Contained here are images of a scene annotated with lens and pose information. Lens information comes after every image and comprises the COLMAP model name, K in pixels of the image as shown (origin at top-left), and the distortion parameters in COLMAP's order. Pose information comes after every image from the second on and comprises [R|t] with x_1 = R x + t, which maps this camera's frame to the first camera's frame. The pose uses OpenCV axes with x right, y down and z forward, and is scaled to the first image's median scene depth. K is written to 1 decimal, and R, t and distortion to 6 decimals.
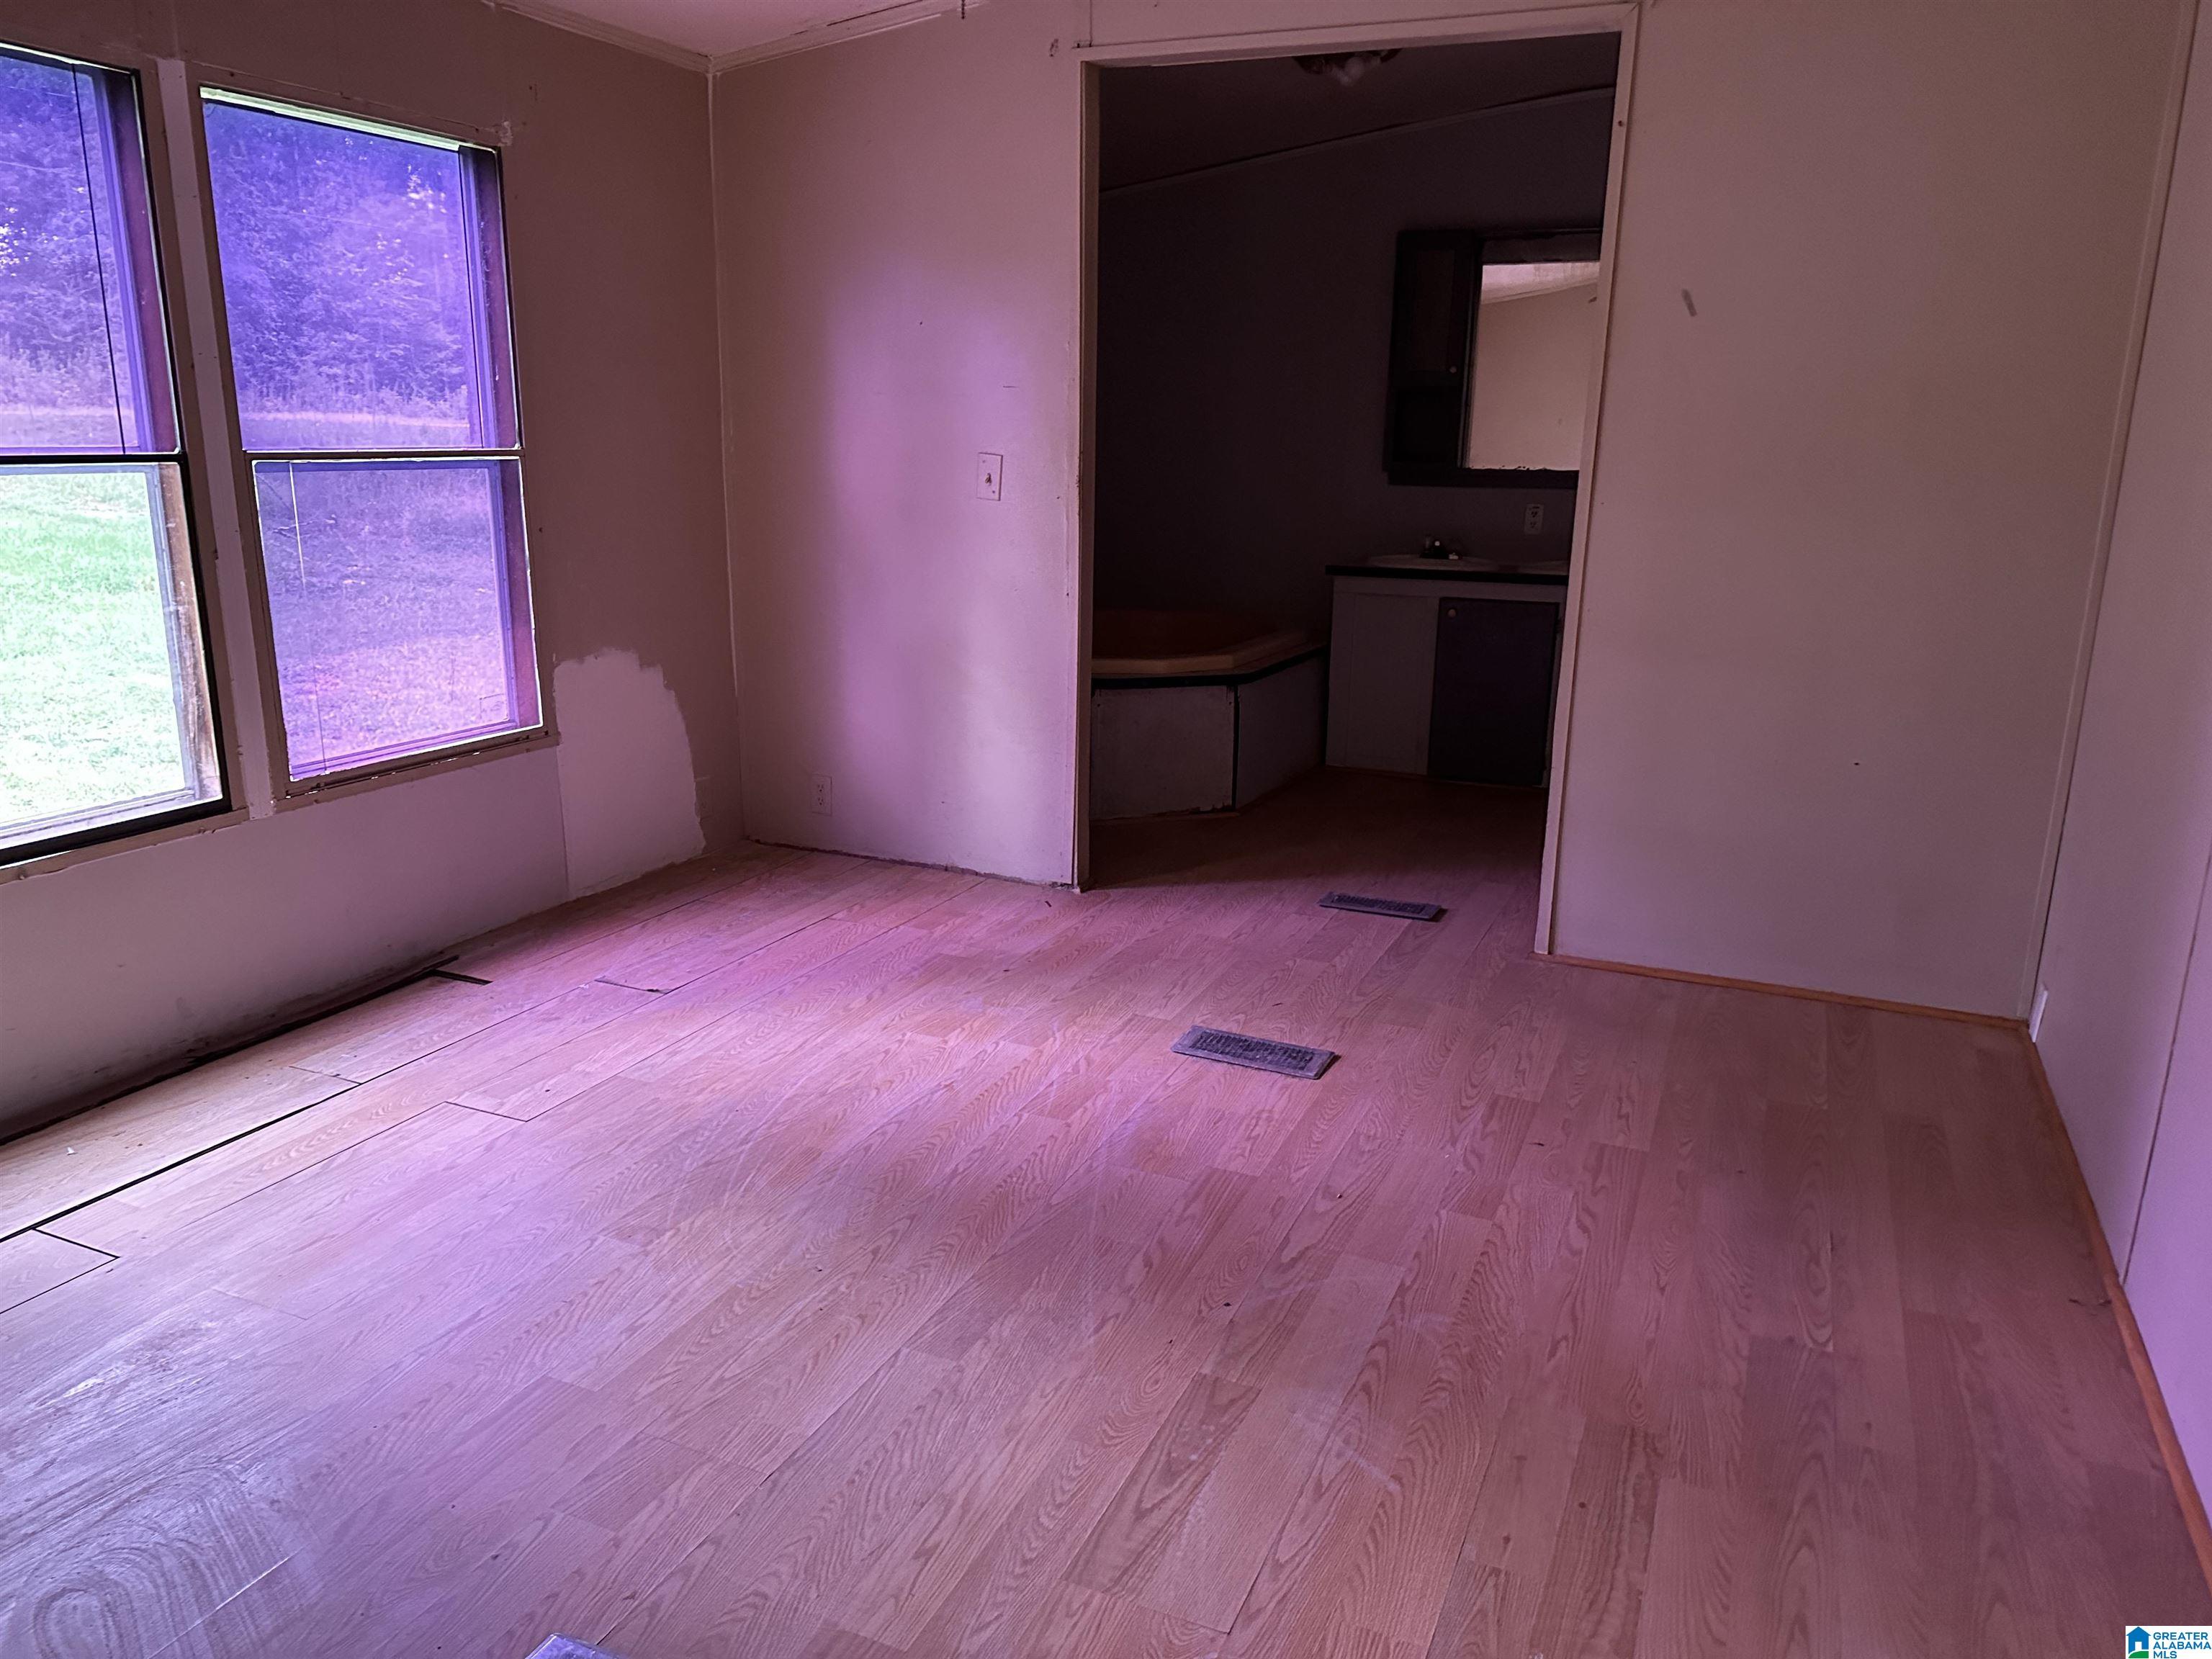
lens RADIAL K [[1538.7, 0, 1106.0], [0, 1538.7, 829.5], [0, 0, 1]] dist [0.173446, -0.299414]
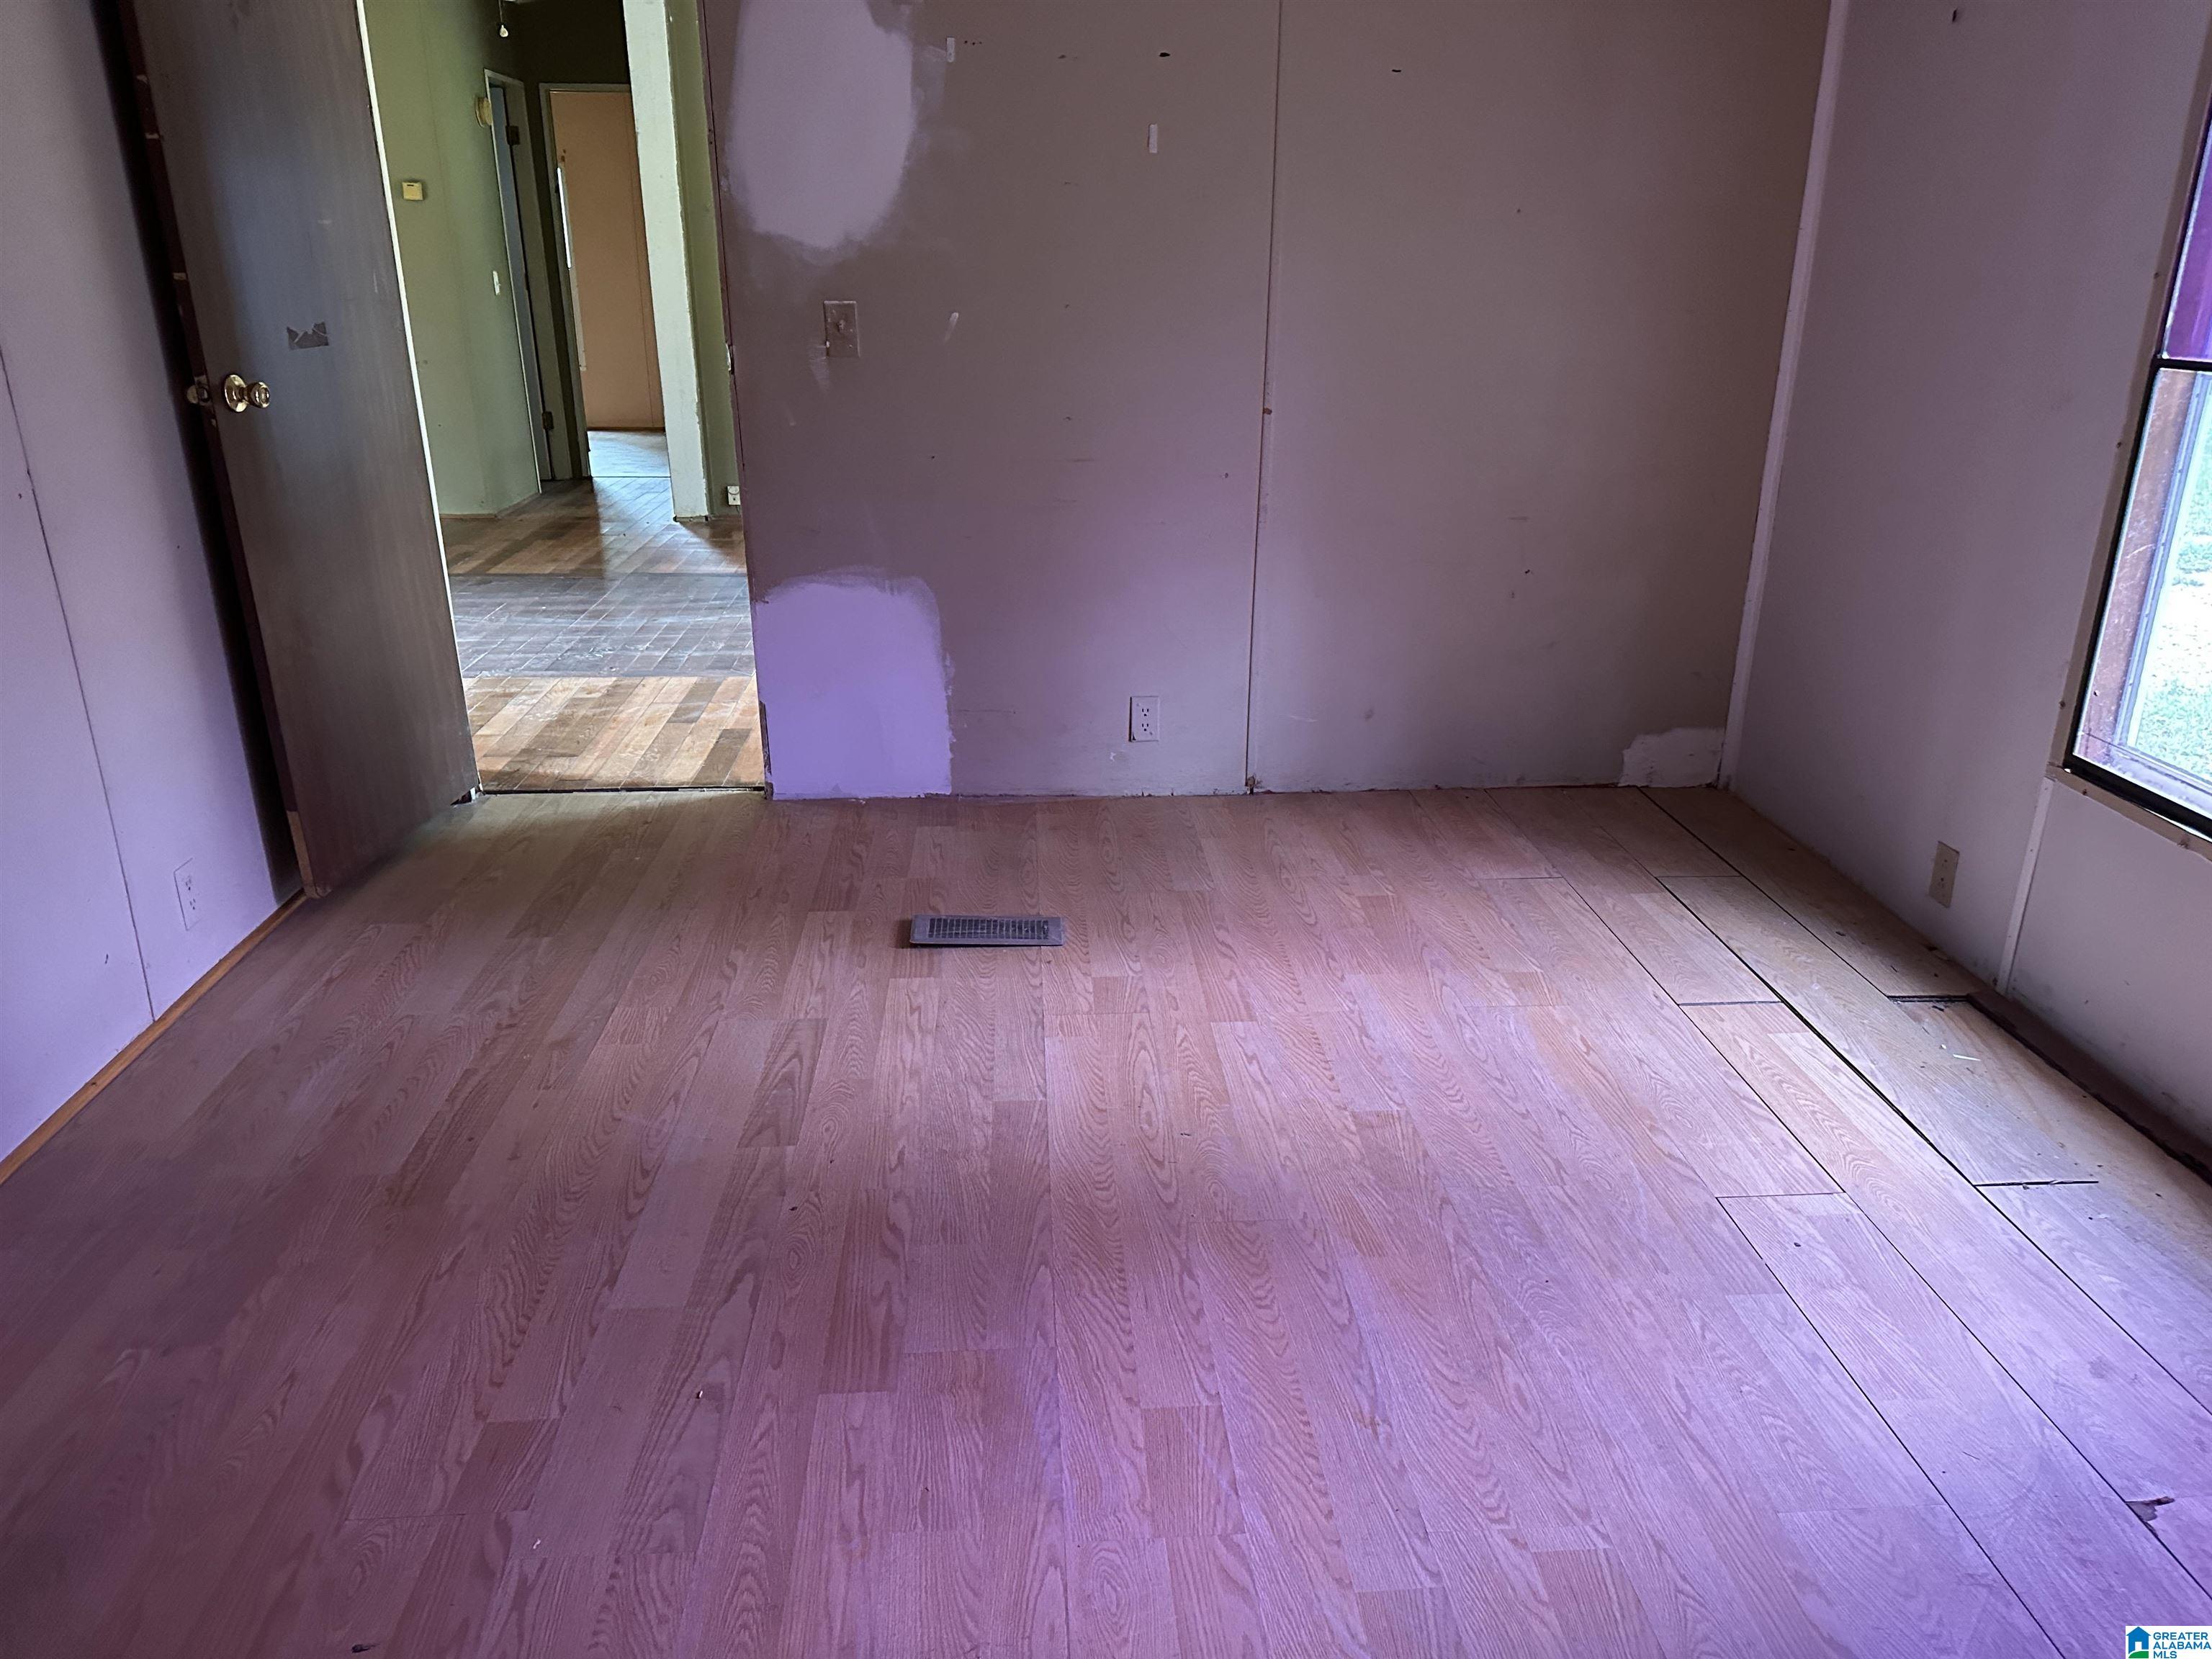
lens RADIAL K [[1538.7, 0, 1106.0], [0, 1538.7, 829.5], [0, 0, 1]] dist [0.173446, -0.299414]
pose [[-0.888702, 0.138091, -0.437196, 0.268424], [-0.132458, 0.835573, 0.533172, -0.404730], [0.438935, 0.531741, -0.724284, 1.488489]]
